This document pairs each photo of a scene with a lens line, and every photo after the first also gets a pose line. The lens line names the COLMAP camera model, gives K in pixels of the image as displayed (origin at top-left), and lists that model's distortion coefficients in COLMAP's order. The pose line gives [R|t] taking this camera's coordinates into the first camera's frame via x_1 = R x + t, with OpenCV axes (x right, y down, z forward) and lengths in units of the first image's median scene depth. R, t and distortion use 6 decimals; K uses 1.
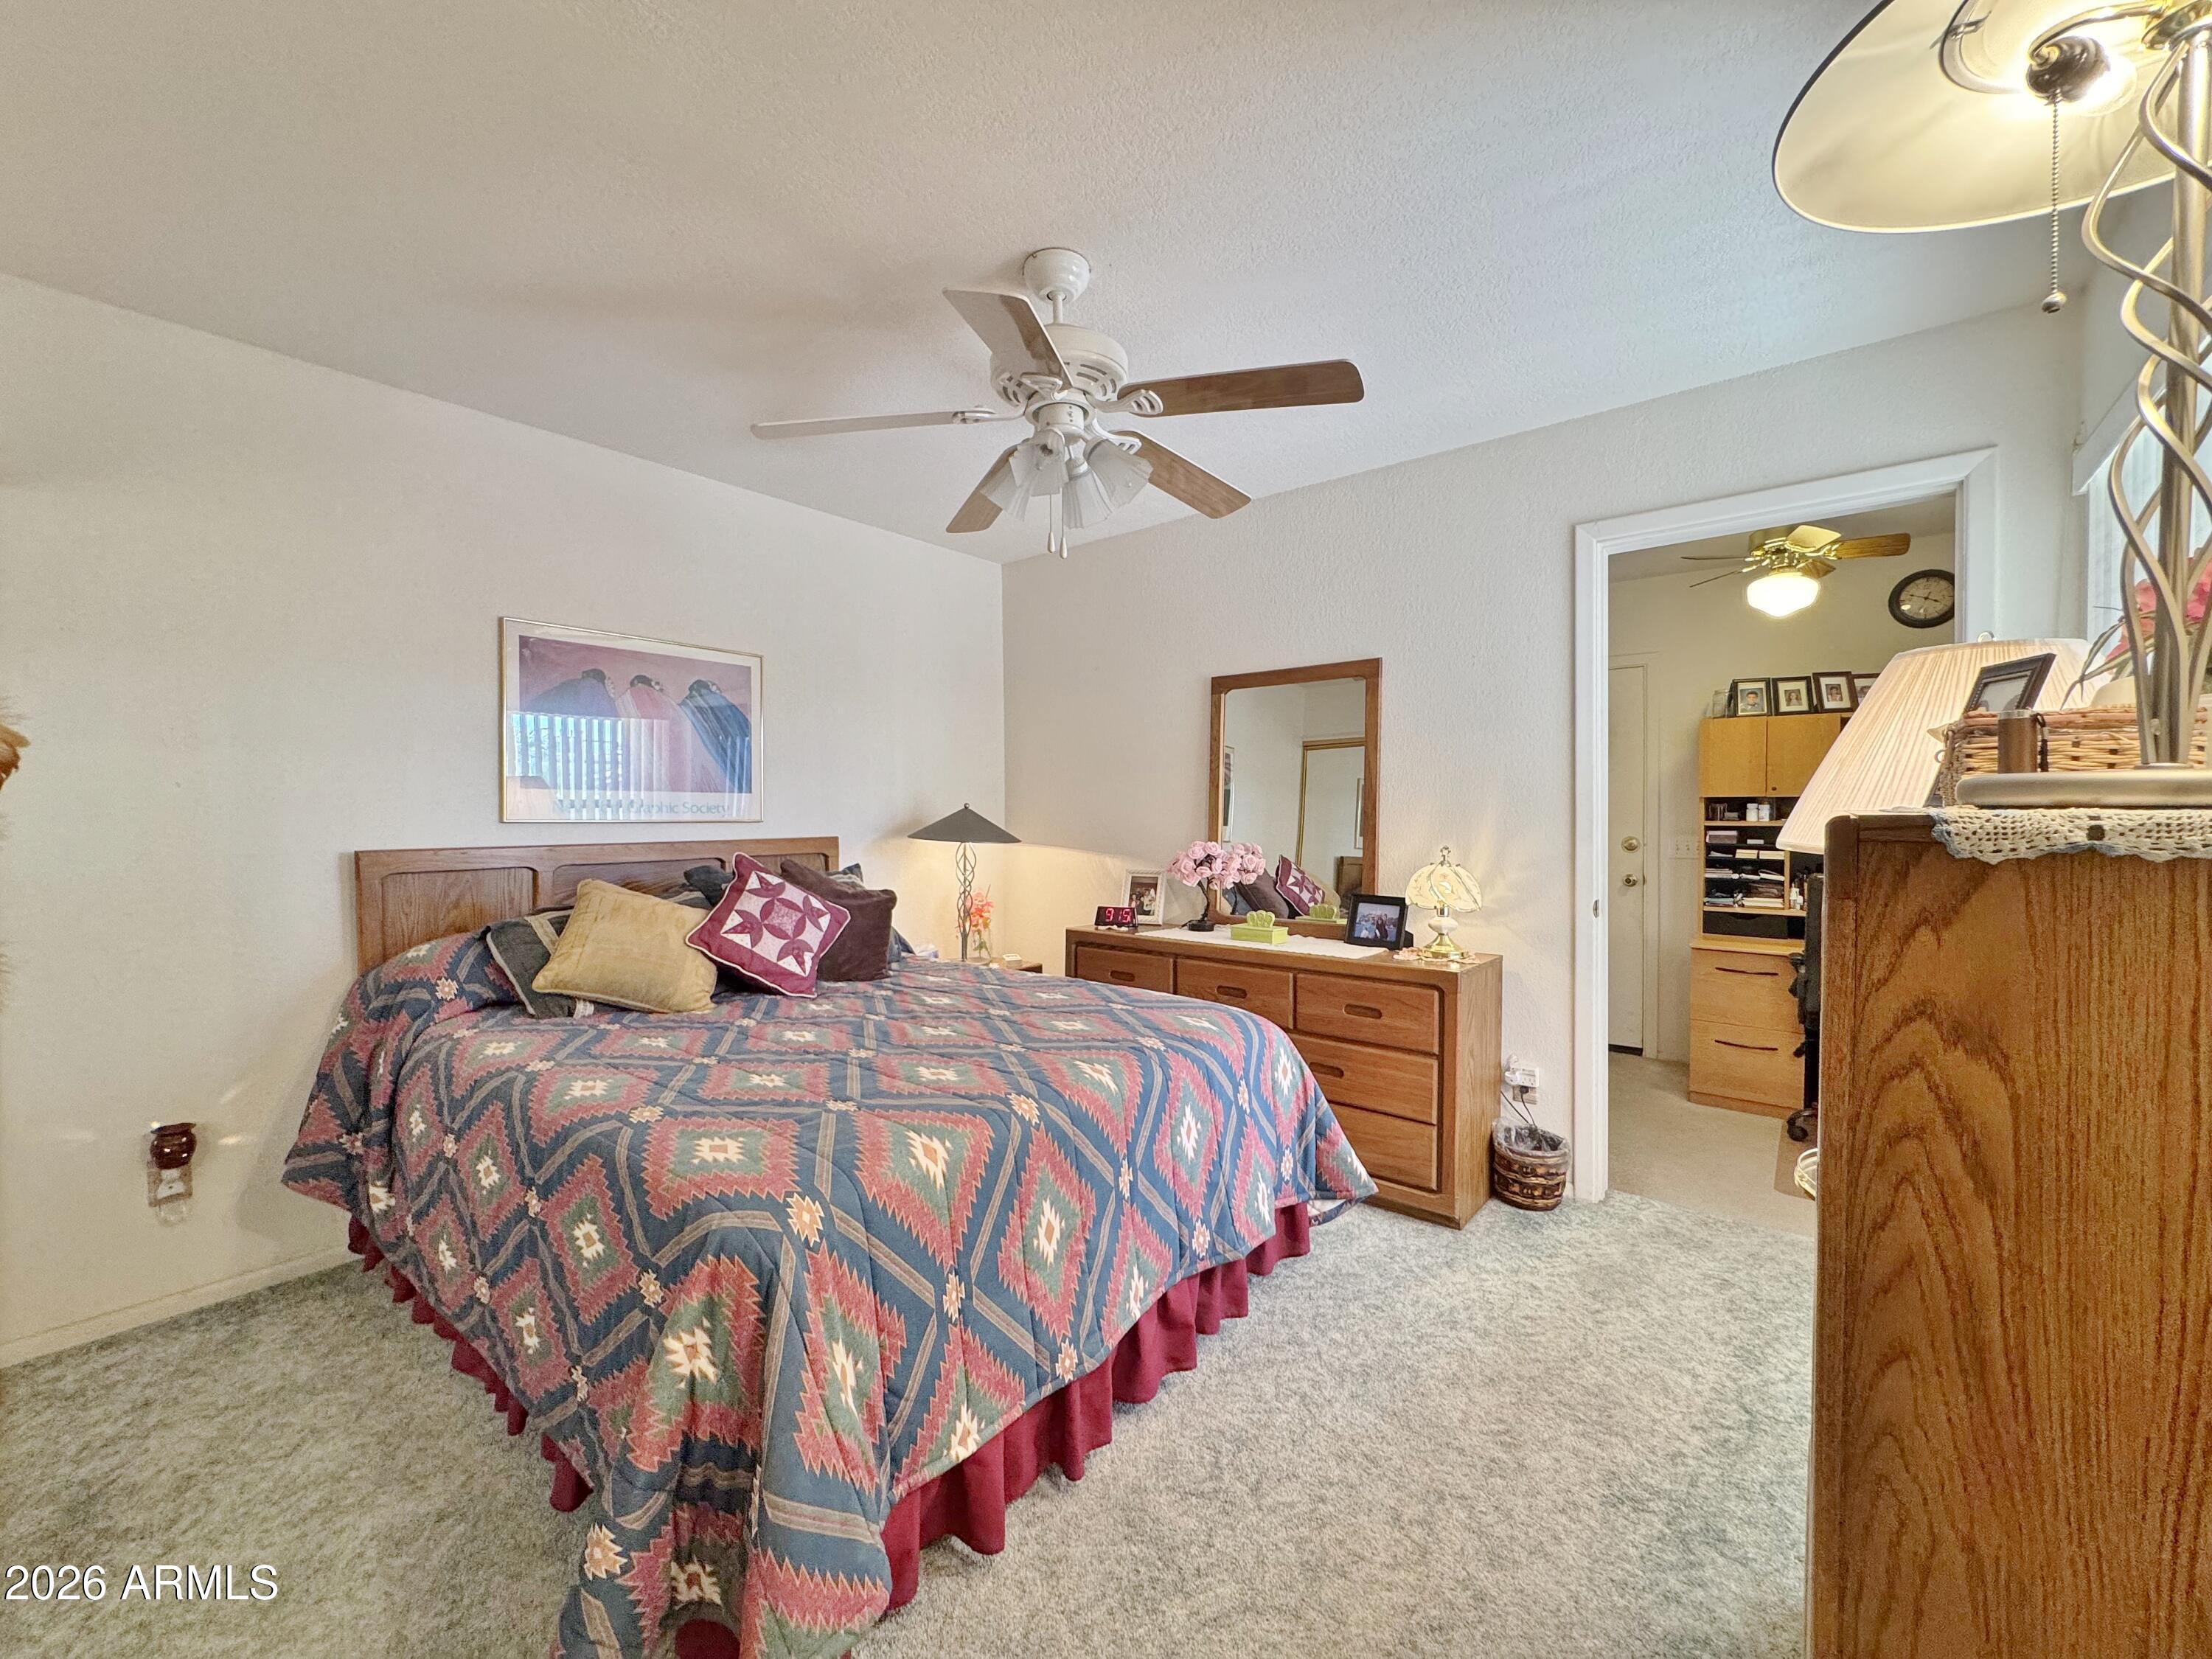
lens RADIAL K [[887.8, 0, 1107.5], [0, 887.8, 828.2], [0, 0, 1]] dist [-0.007639, 0.001148]
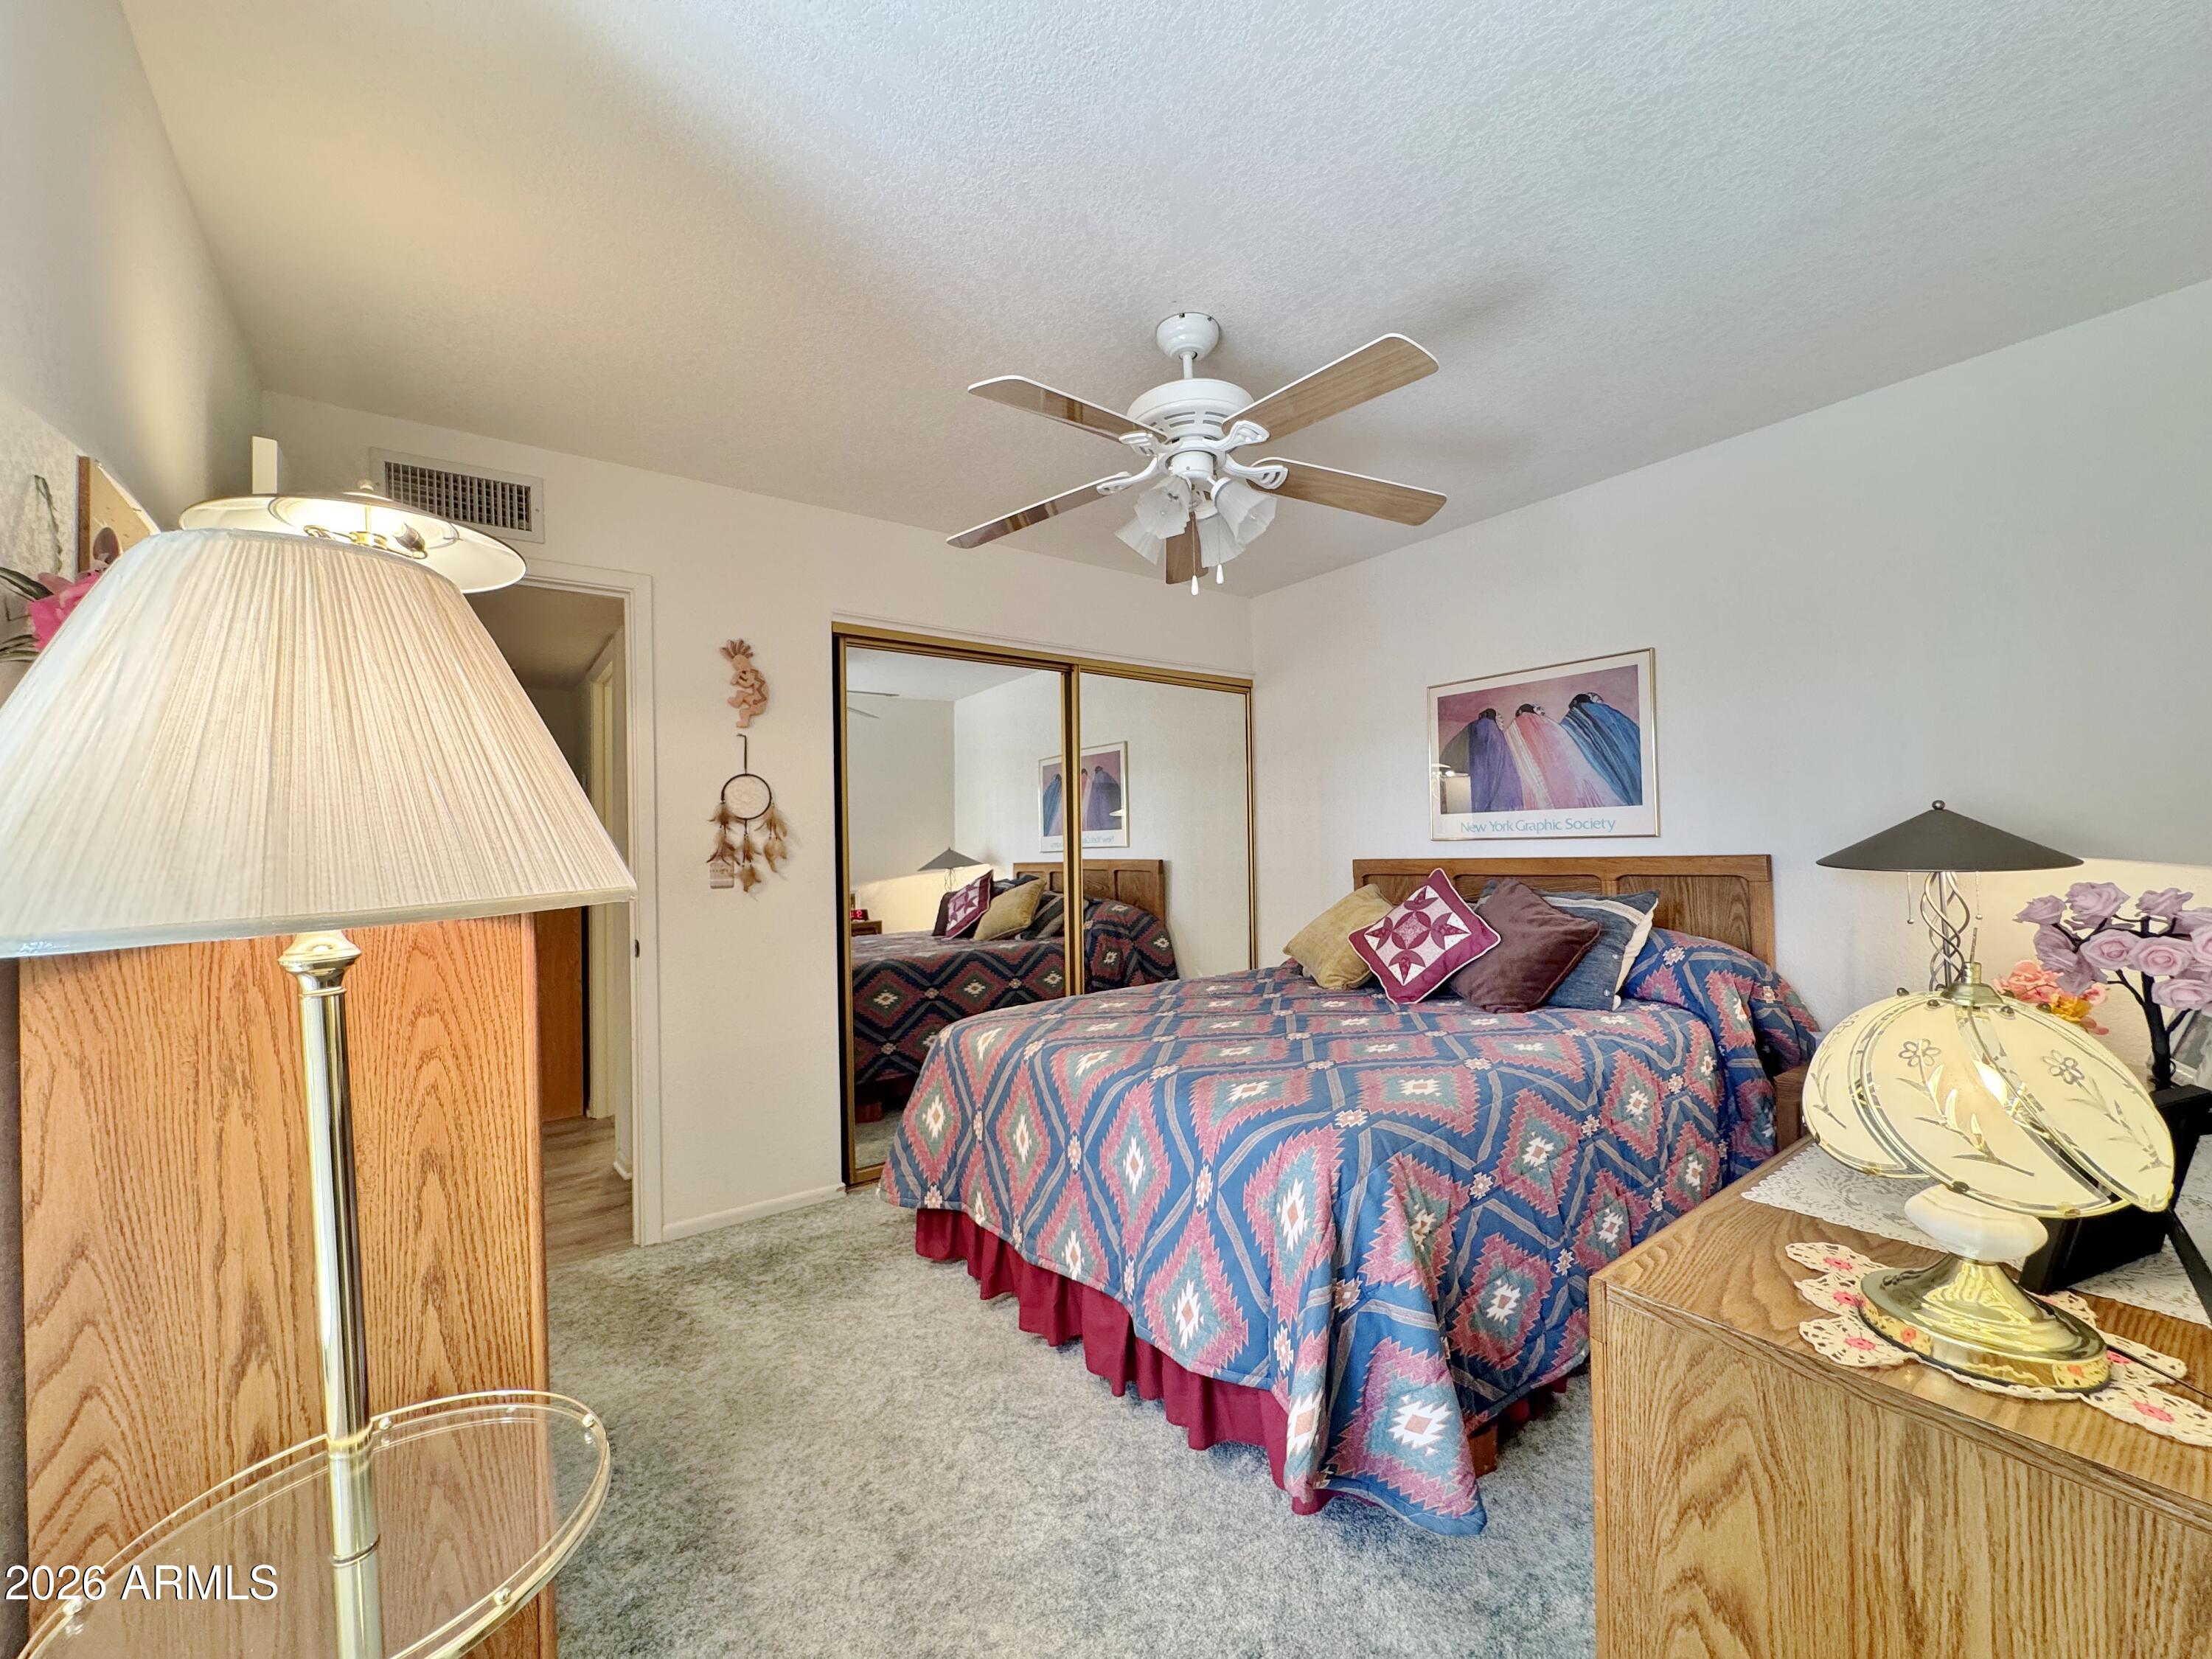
lens RADIAL K [[887.8, 0, 1107.5], [0, 887.8, 828.2], [0, 0, 1]] dist [-0.007639, 0.001148]
pose [[-0.243688, -0.013520, -0.969759, 0.723781], [0.013080, 0.999766, -0.017226, -0.008665], [0.969765, -0.016883, -0.243454, 0.836836]]
